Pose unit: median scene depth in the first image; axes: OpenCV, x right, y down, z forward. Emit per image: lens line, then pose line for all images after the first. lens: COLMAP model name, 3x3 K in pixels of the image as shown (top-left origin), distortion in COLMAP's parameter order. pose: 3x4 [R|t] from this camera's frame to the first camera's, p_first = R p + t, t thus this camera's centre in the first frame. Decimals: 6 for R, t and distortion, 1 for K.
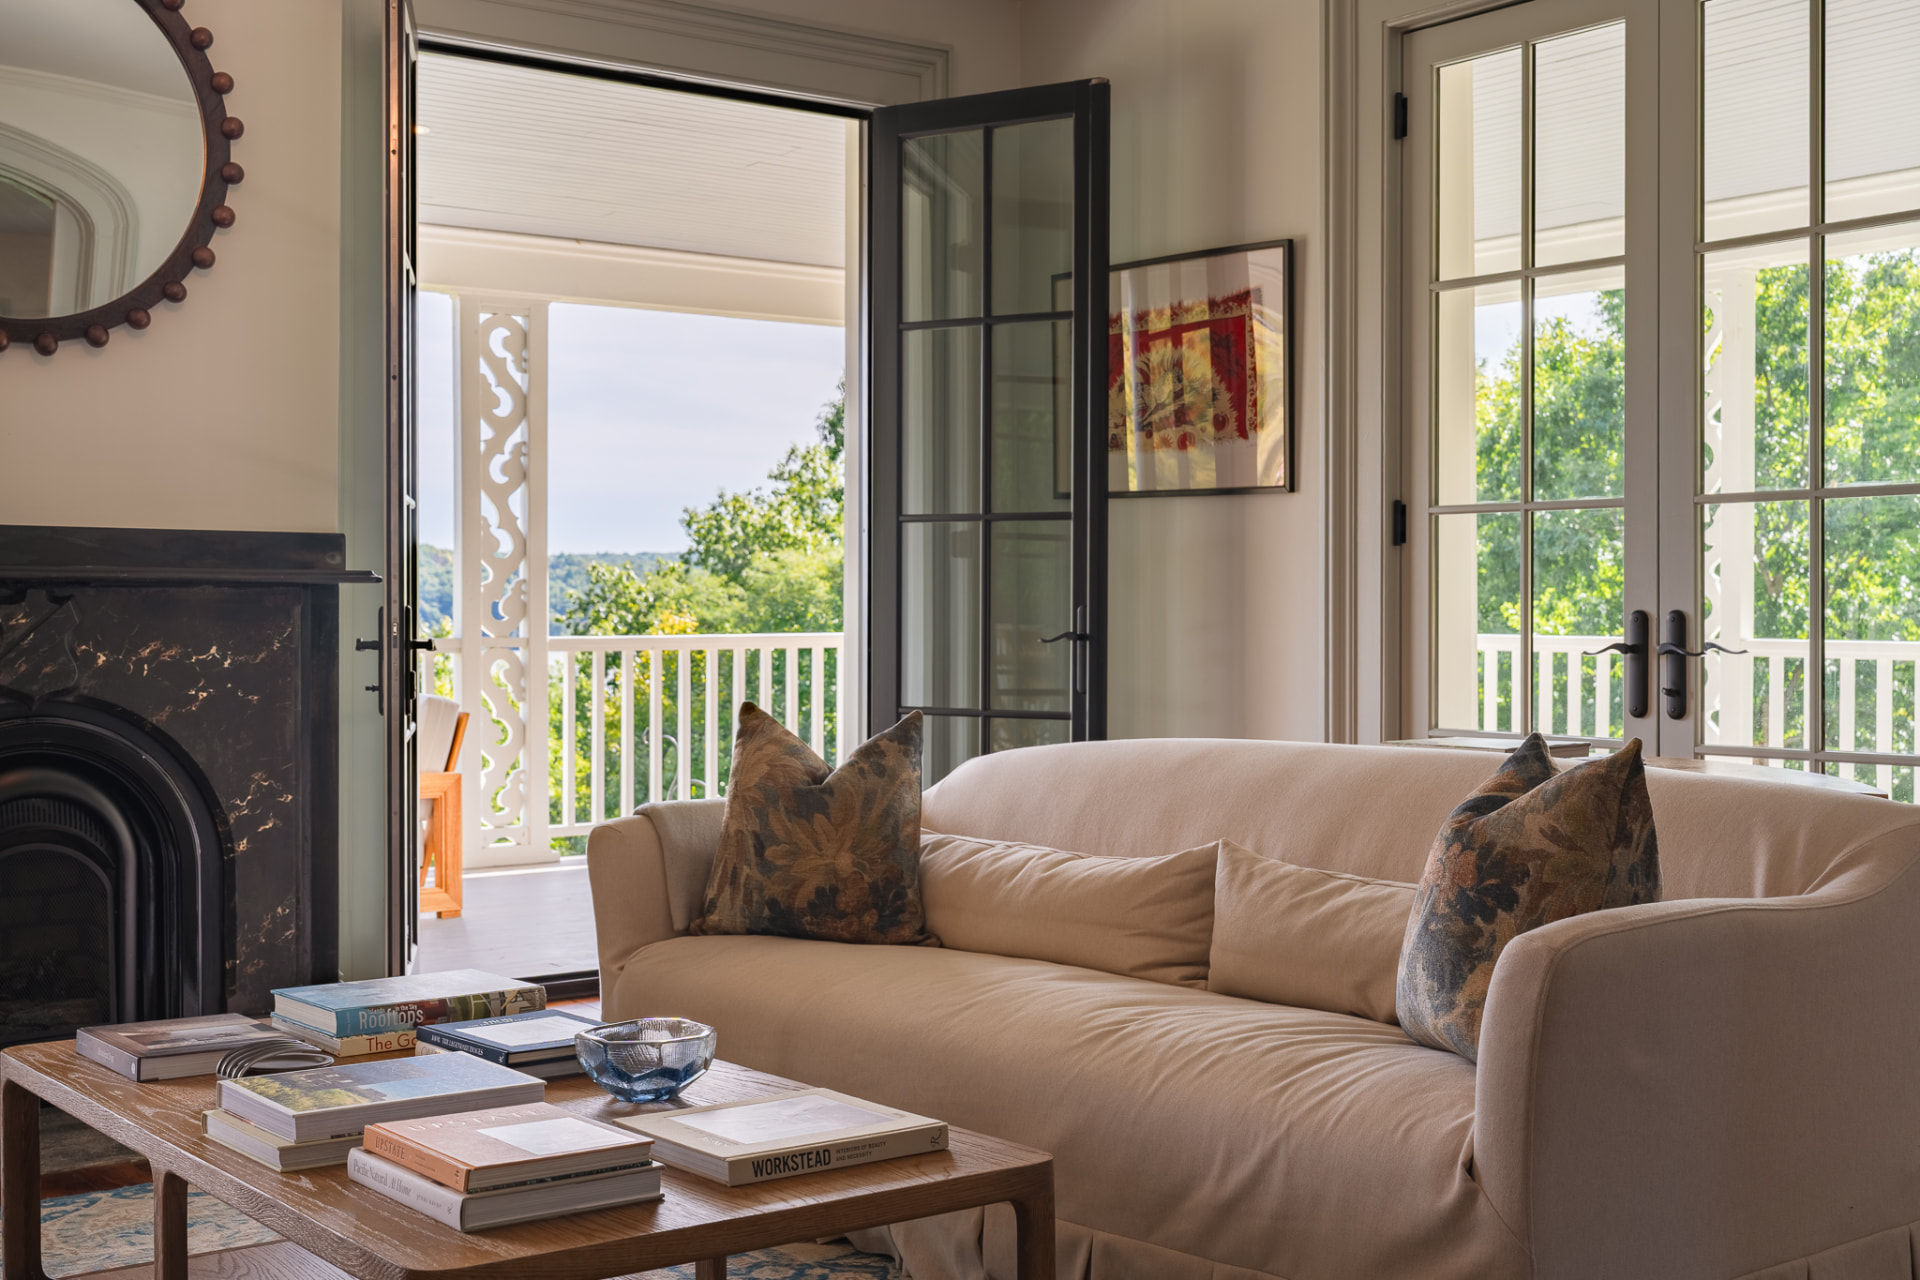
lens RADIAL K [[2259.4, 0, 960.0], [0, 2259.4, 640.0], [0, 0, 1]] dist [0.003859, 0.022742]
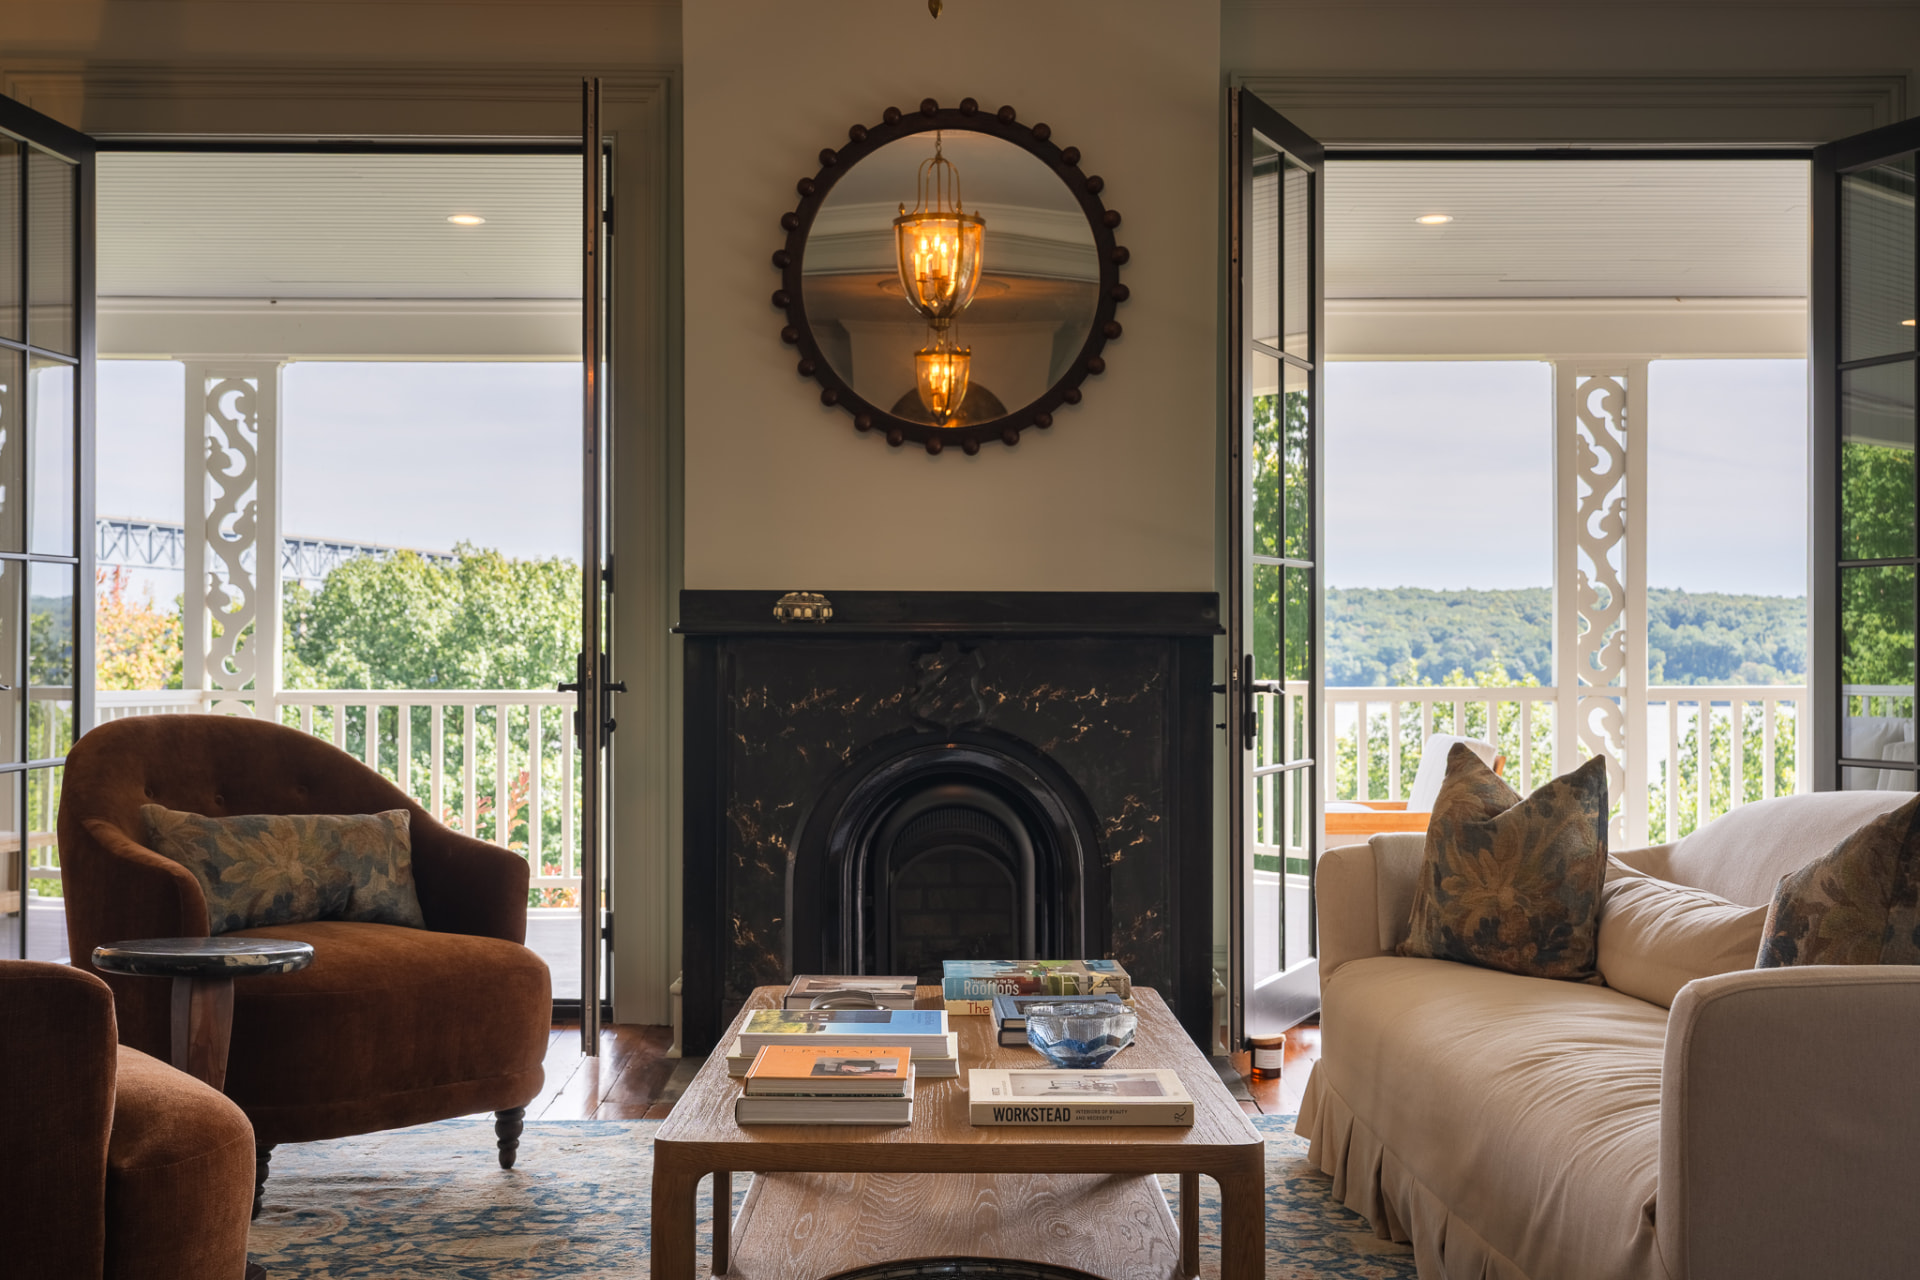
lens RADIAL K [[2211.0, 0, 958.8], [0, 2211.0, 641.6], [0, 0, 1]] dist [-0.001956, 0.033273]
pose [[0.802335, -0.005555, -0.596847, 0.340876], [-0.008130, 0.999762, -0.020235, 0.002513], [0.596818, 0.021087, 0.802100, 0.017197]]
